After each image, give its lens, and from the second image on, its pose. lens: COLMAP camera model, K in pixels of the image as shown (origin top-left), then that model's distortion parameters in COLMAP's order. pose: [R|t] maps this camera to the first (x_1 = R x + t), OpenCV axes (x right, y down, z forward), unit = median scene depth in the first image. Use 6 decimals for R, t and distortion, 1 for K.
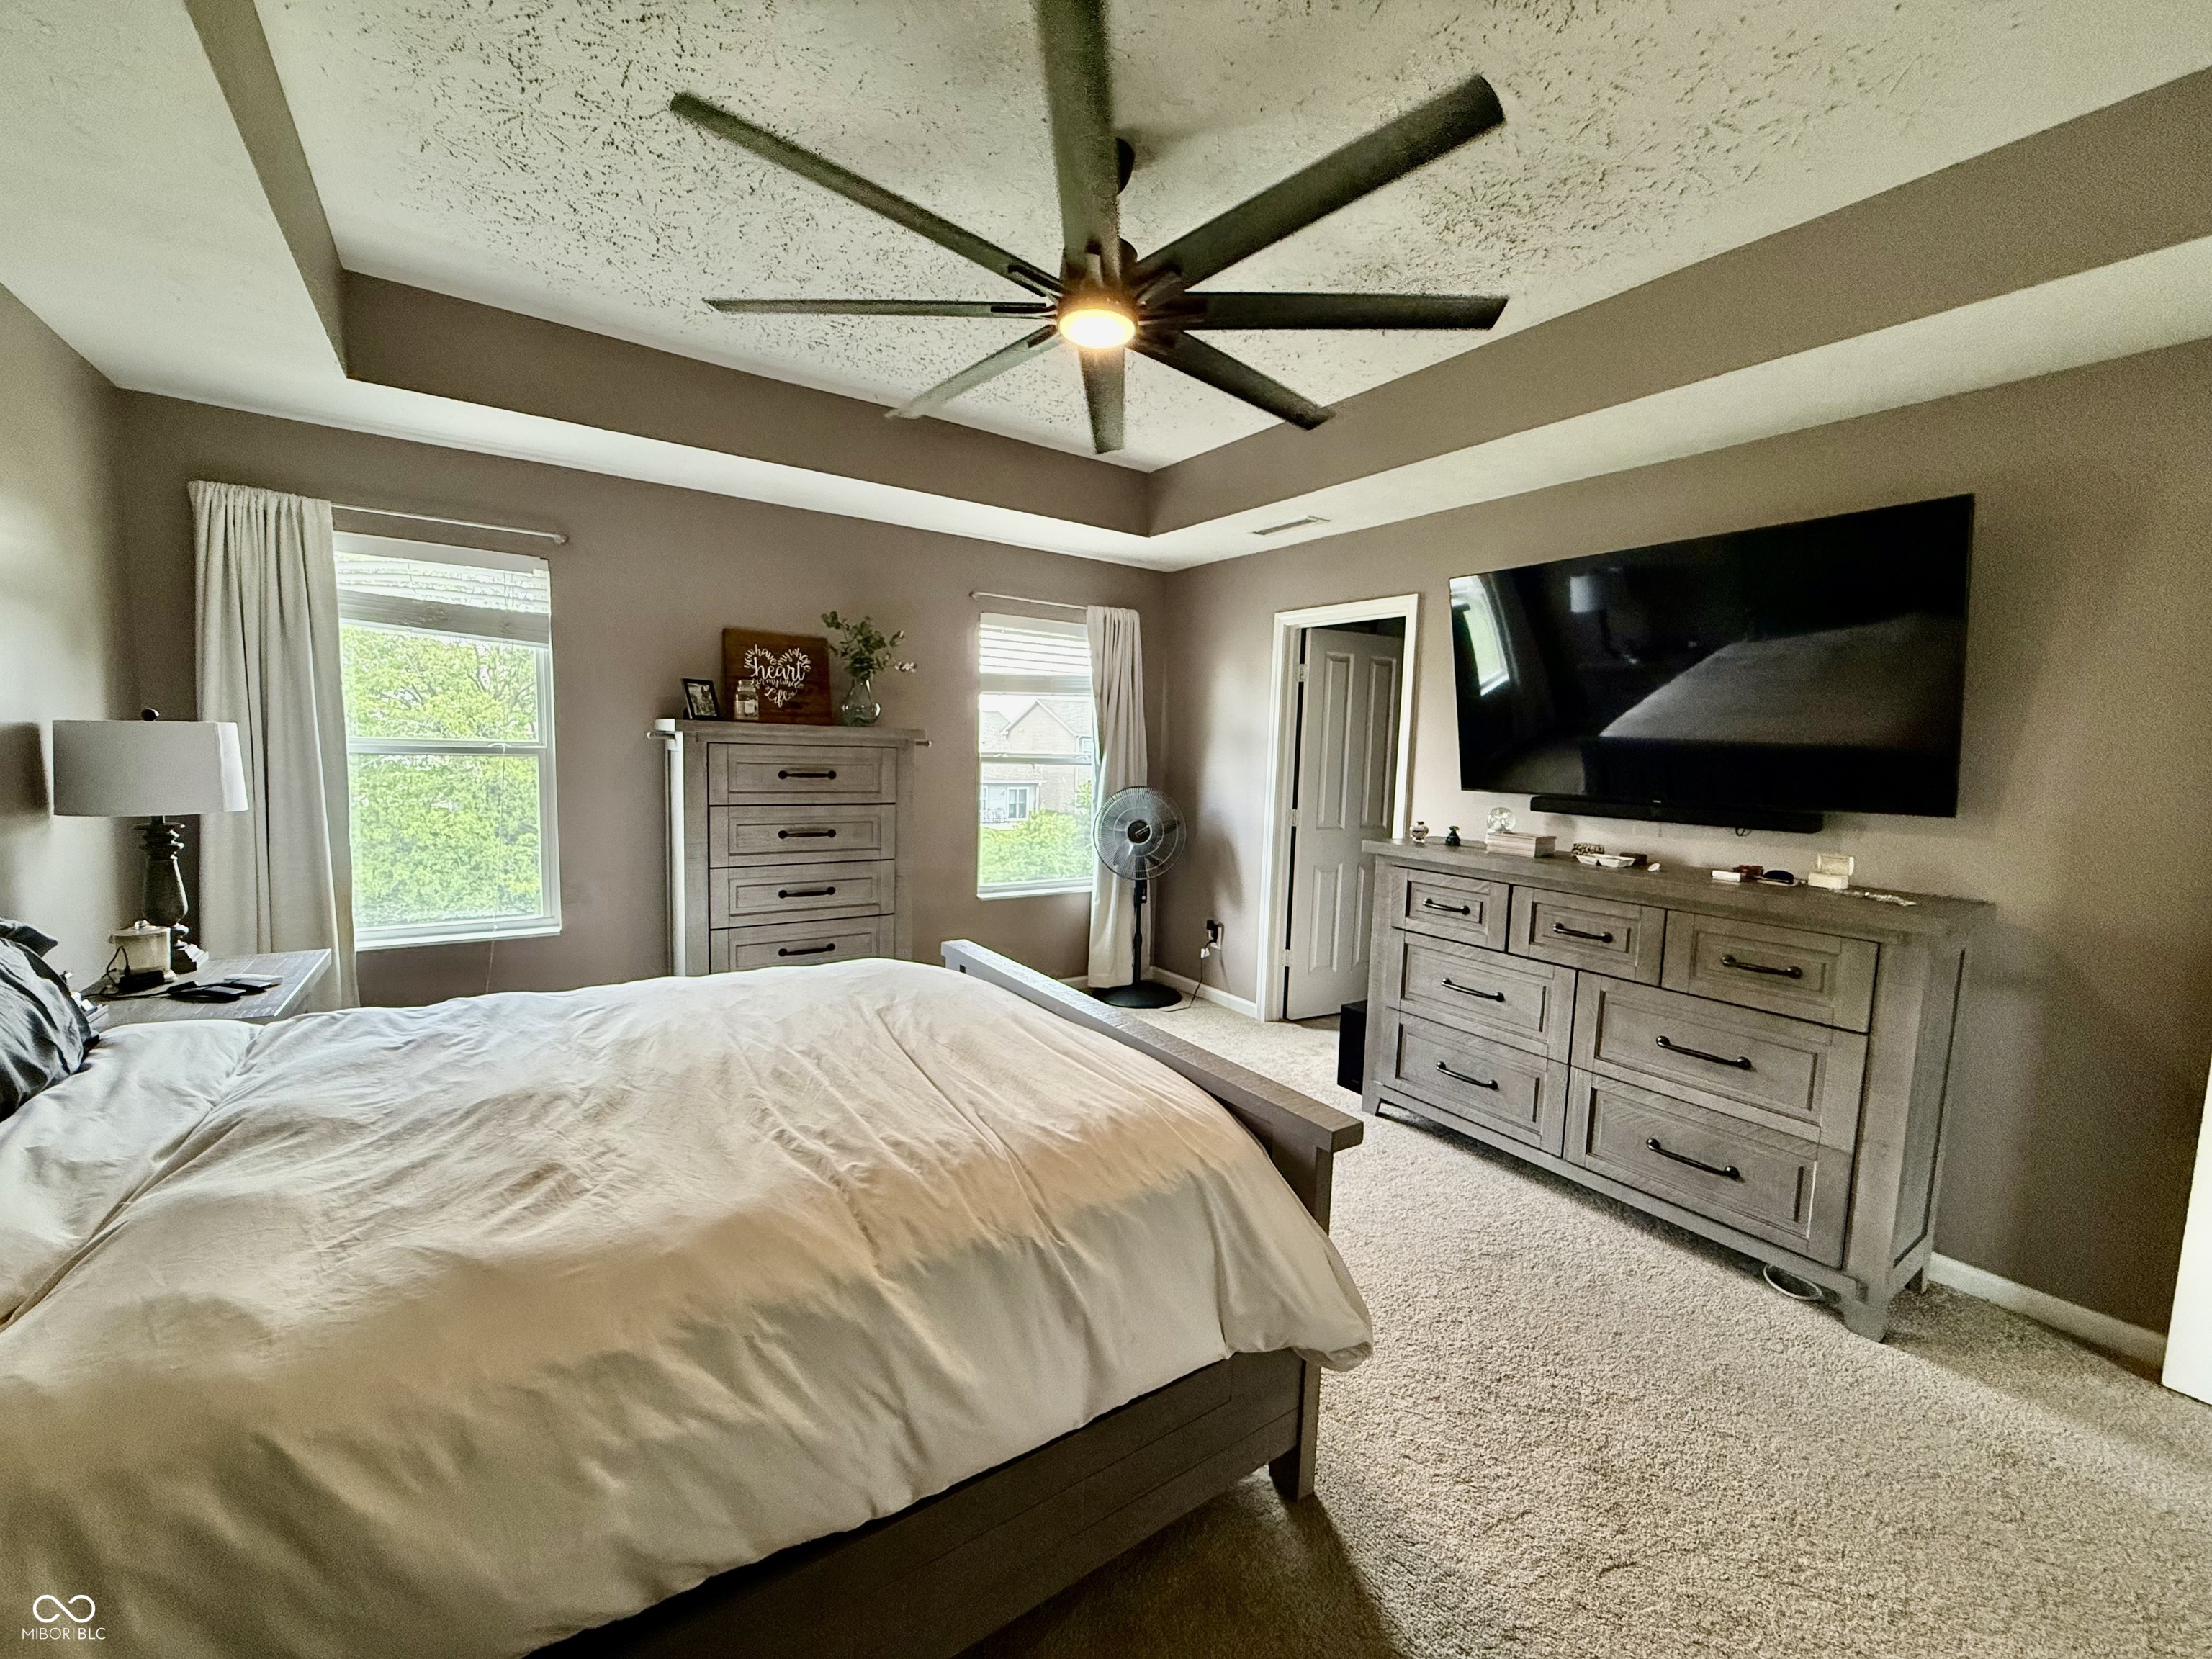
lens RADIAL K [[937.5, 0, 1106.0], [0, 937.5, 829.5], [0, 0, 1]] dist [0.000011, 0.000045]
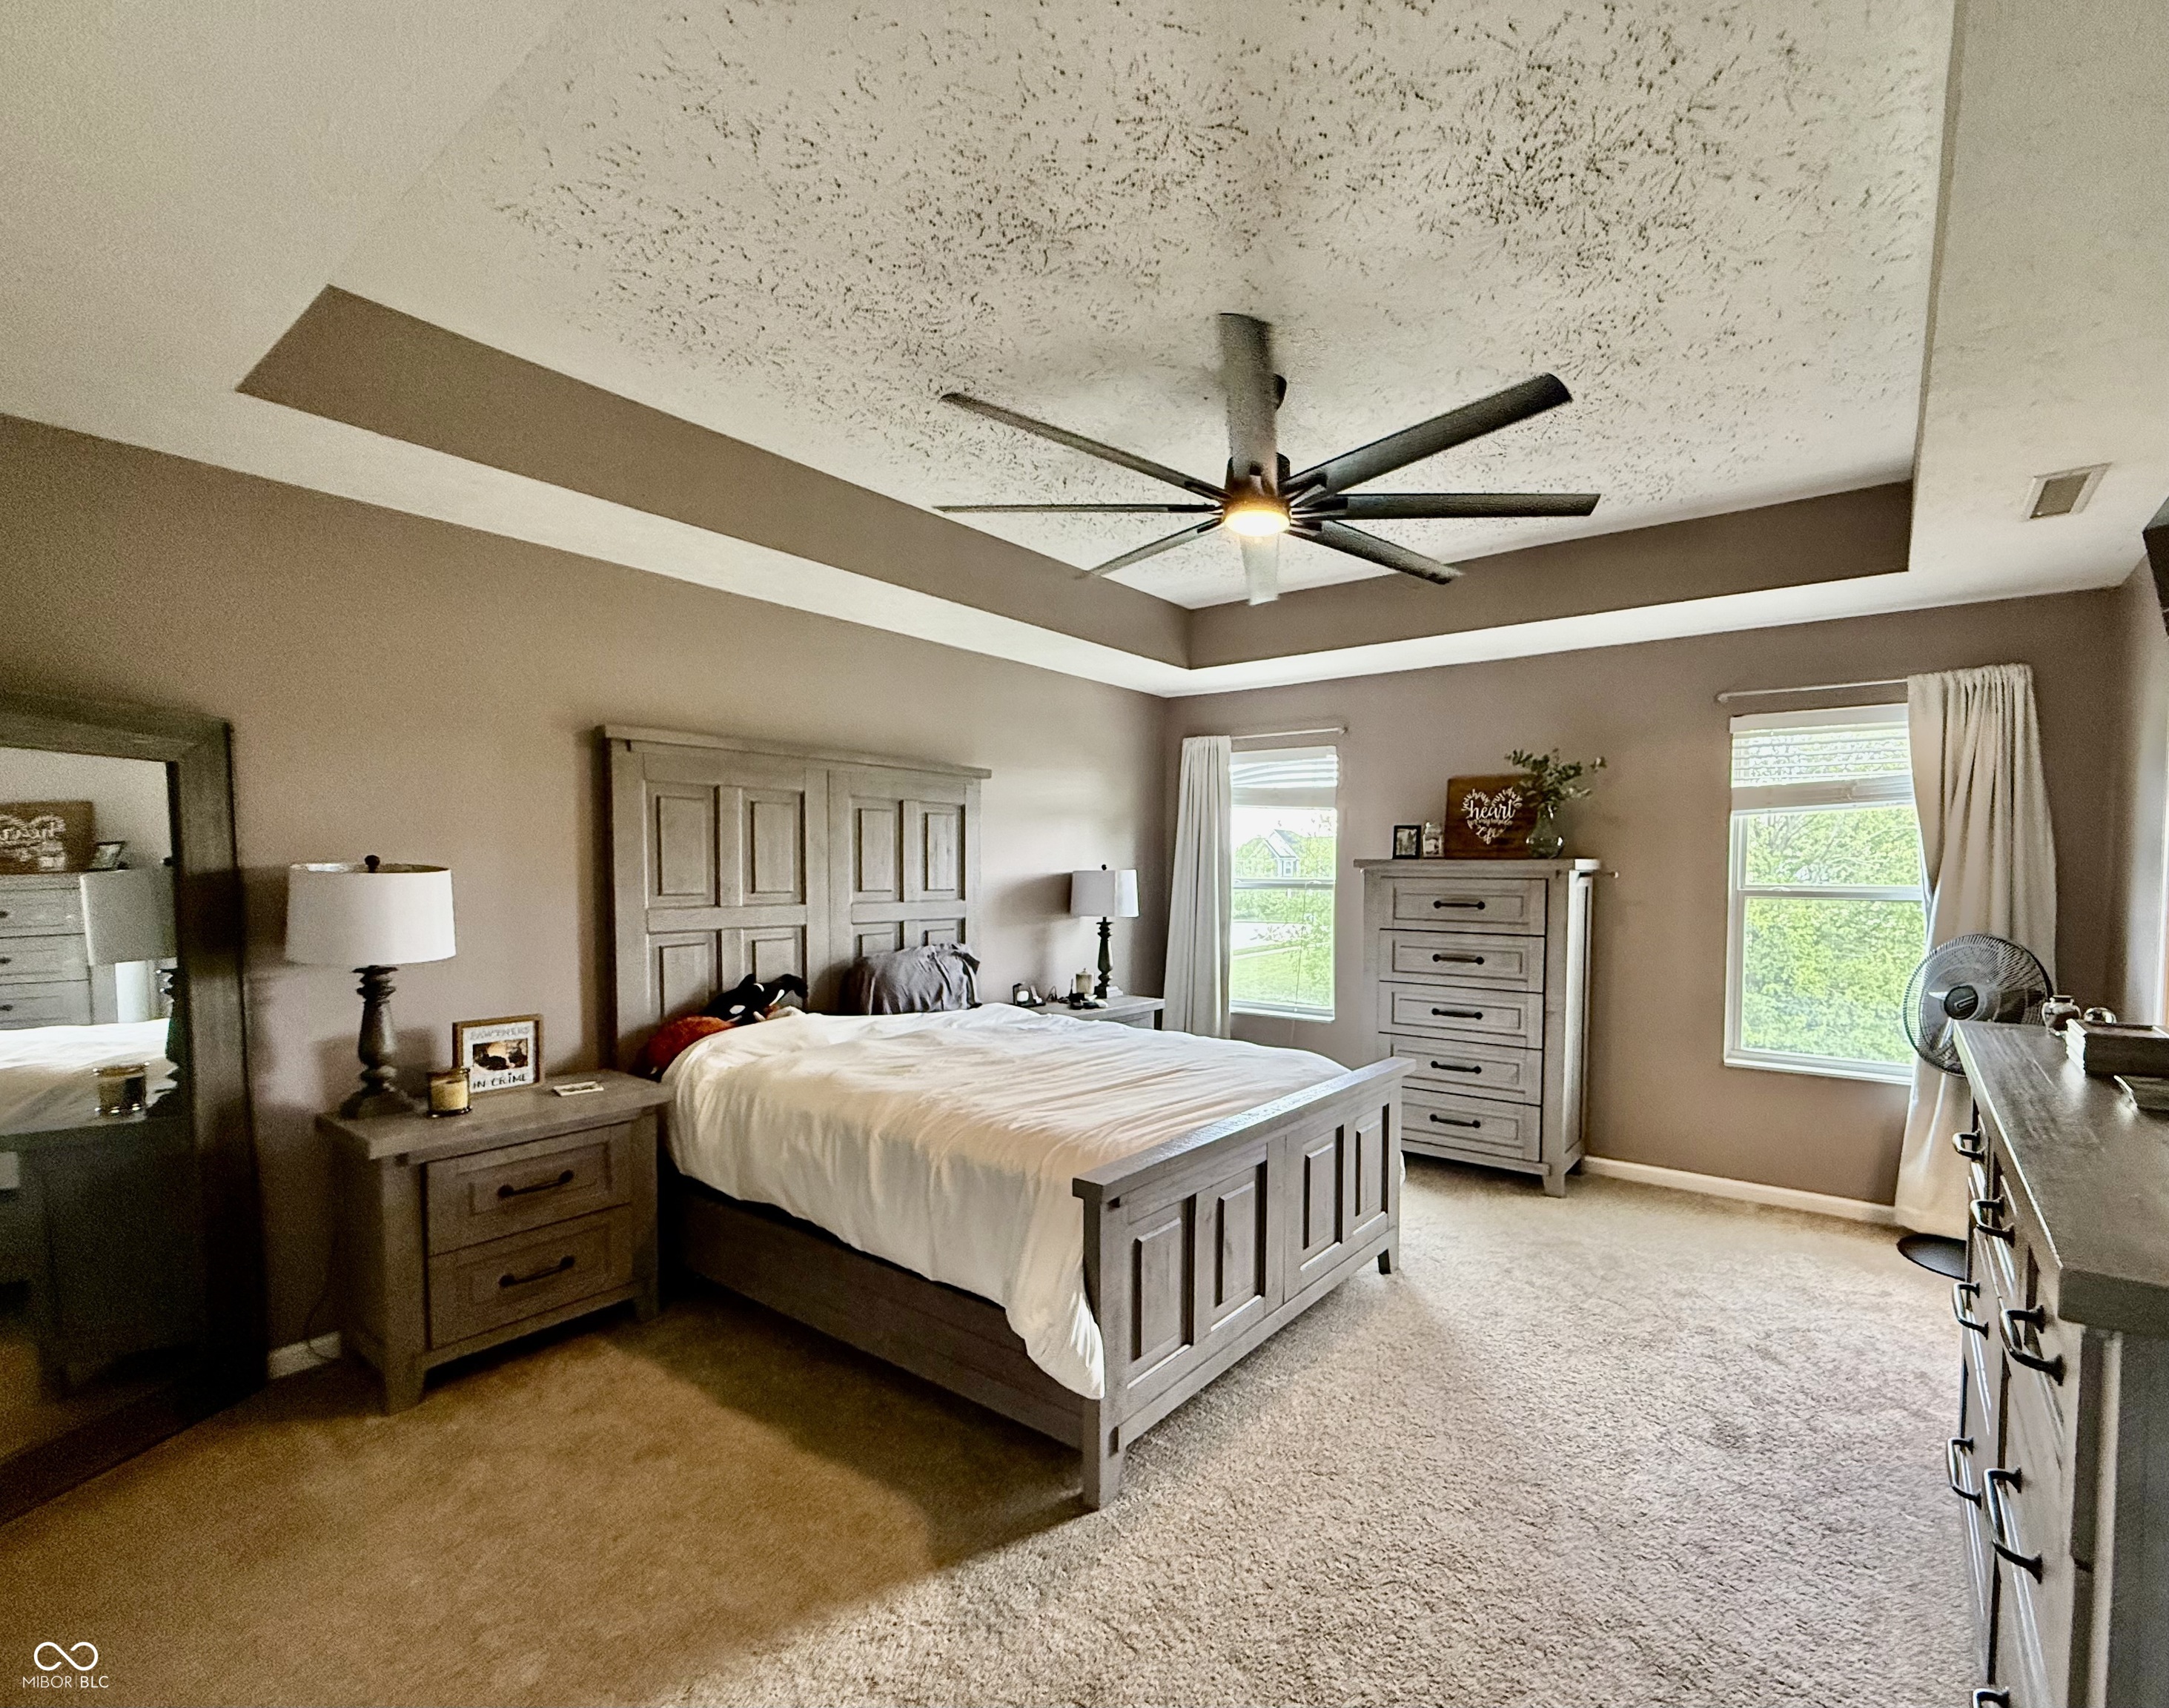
lens RADIAL K [[959.2, 0, 1091.7], [0, 959.2, 877.4], [0, 0, 1]] dist [0.040266, 0.000084]
pose [[0.300829, -0.018113, -0.953506, 0.619940], [-0.083132, 0.995516, -0.045139, -0.004010], [0.950048, 0.092846, 0.297974, 0.253778]]
